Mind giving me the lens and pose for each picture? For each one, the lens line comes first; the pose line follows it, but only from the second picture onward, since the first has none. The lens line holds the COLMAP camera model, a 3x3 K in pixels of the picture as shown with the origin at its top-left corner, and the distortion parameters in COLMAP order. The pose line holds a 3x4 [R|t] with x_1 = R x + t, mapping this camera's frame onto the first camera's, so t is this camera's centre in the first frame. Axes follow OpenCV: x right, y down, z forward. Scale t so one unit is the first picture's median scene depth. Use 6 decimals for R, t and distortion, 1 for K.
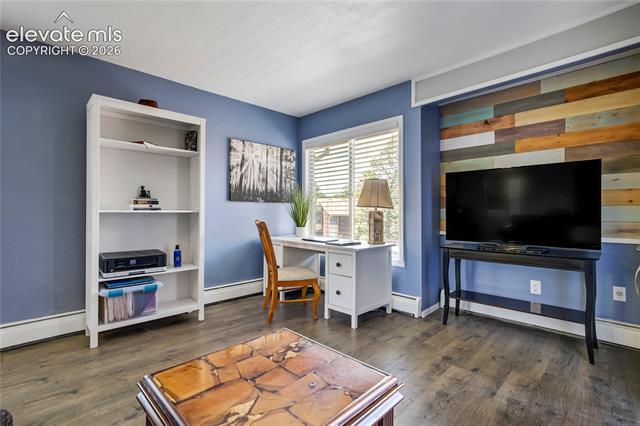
lens RADIAL K [[294.8, 0, 321.7], [0, 294.8, 213.1], [0, 0, 1]] dist [-0.012244, 0.002750]
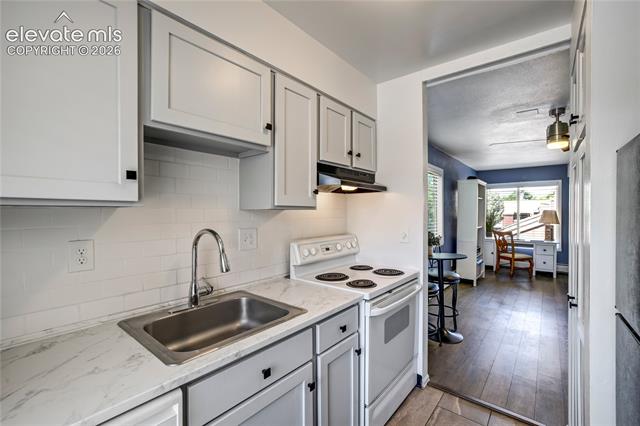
lens RADIAL K [[277.2, 0, 321.6], [0, 277.2, 216.4], [0, 0, 1]] dist [-0.026603, 0.009123]
pose [[0.995504, -0.006353, 0.094506, -1.747835], [0.005793, 0.999964, 0.006200, -0.097168], [-0.094542, -0.005624, 0.995505, -0.859356]]
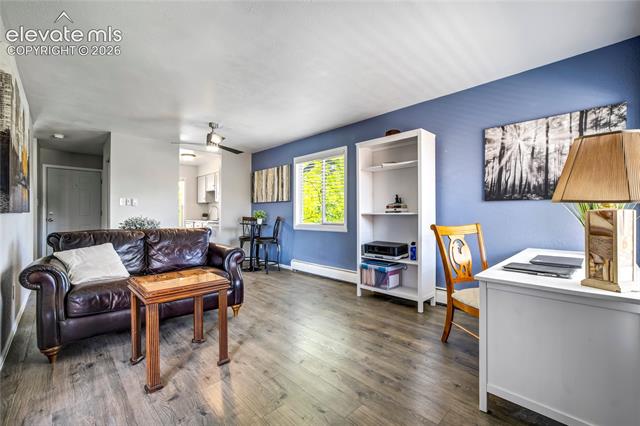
lens RADIAL K [[277.2, 0, 323.0], [0, 277.2, 213.8], [0, 0, 1]] dist [-0.026603, 0.009123]
pose [[-0.016781, -0.005452, -0.999844, 0.618861], [-0.006333, 0.999966, -0.005347, 0.003991], [0.999839, 0.006242, -0.016815, 0.646853]]
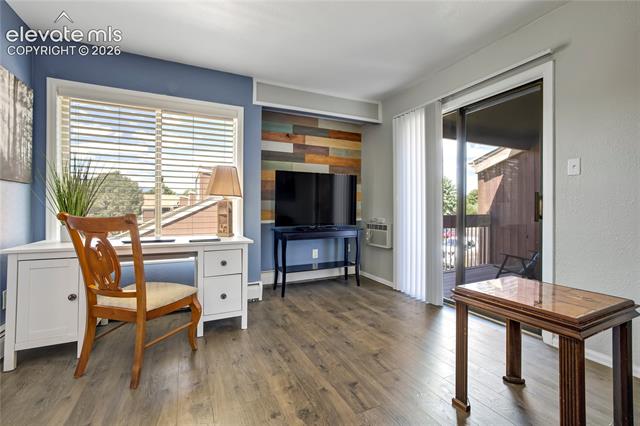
lens RADIAL K [[277.2, 0, 317.2], [0, 277.2, 206.5], [0, 0, 1]] dist [-0.026603, 0.009123]
pose [[0.325310, 0.007637, 0.945577, -0.576509], [0.007721, 0.999913, -0.010732, 0.024303], [-0.945576, 0.010792, 0.325223, 0.479904]]
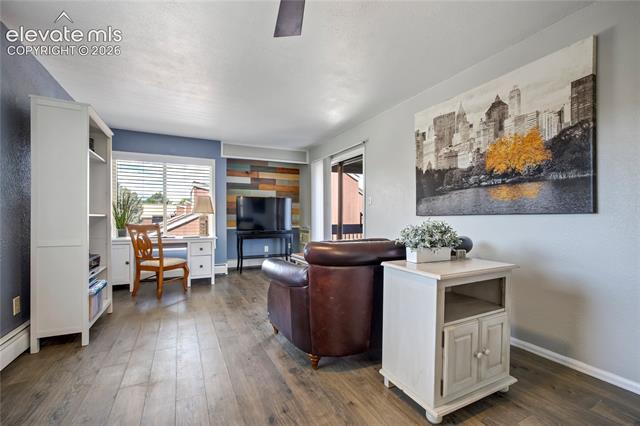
lens RADIAL K [[277.2, 0, 317.8], [0, 277.2, 221.7], [0, 0, 1]] dist [-0.026603, 0.009123]
pose [[0.314477, -0.016242, 0.949126, -1.130473], [0.006348, 0.999867, 0.015007, 0.007346], [-0.949244, 0.001306, 0.314539, -0.074159]]
